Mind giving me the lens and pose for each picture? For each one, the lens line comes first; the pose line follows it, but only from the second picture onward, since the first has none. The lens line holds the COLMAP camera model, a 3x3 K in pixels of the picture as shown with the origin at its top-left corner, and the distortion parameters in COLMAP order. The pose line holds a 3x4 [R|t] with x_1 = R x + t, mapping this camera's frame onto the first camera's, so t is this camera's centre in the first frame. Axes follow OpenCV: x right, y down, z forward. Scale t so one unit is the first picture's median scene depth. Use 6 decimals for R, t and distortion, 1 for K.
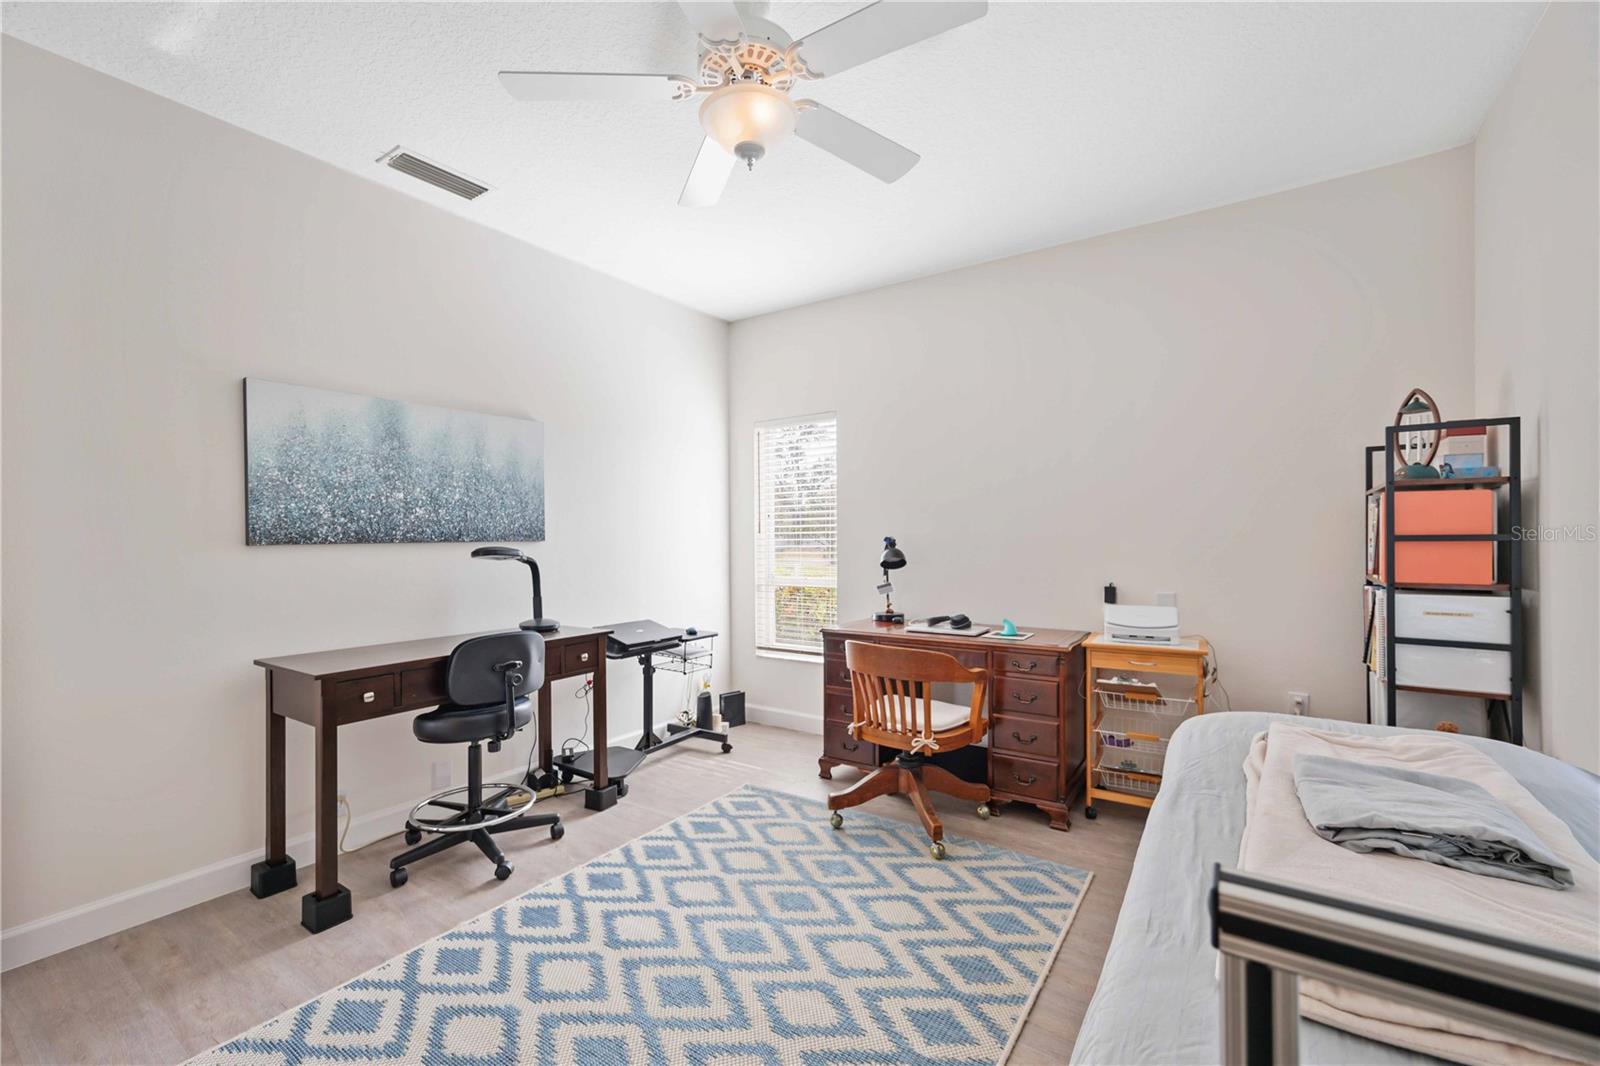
lens RADIAL K [[641.9, 0, 801.8], [0, 641.9, 542.0], [0, 0, 1]] dist [-0.009338, 0.000099]
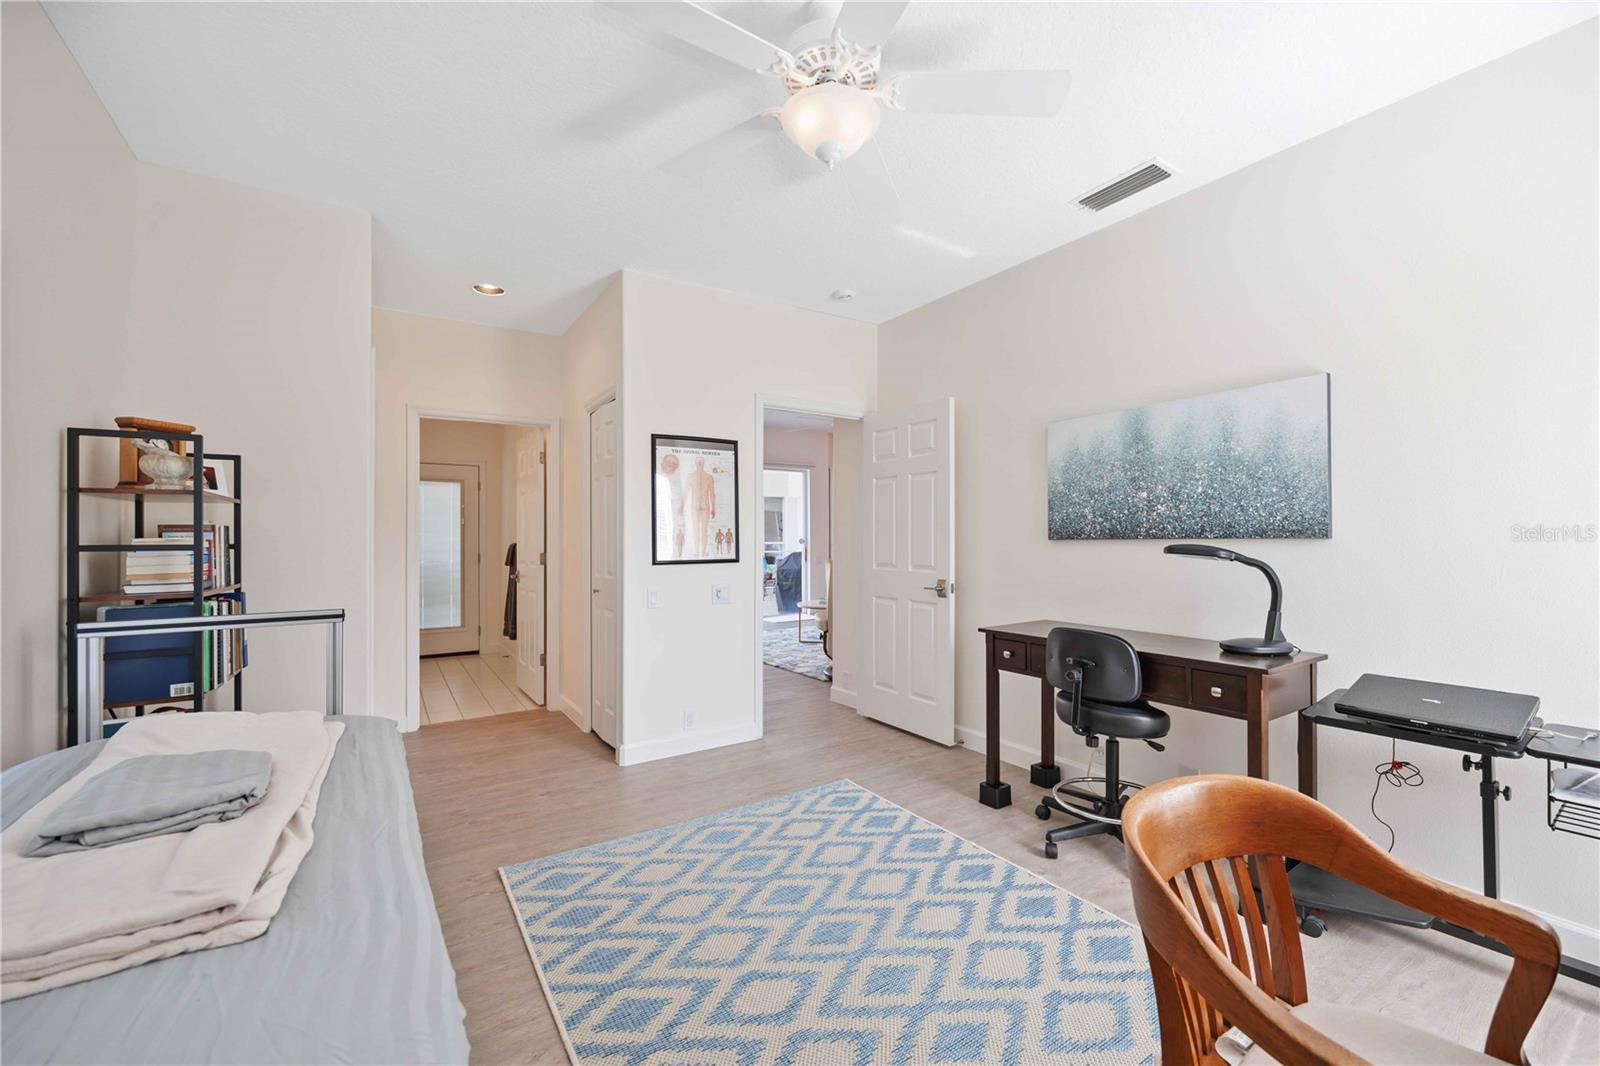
lens RADIAL K [[641.9, 0, 800.1], [0, 641.9, 528.5], [0, 0, 1]] dist [-0.009338, 0.000099]
pose [[-0.381874, -0.012057, -0.924136, 0.619854], [-0.005120, 0.999927, -0.010930, -0.001881], [0.924200, 0.000558, -0.381908, 0.949438]]
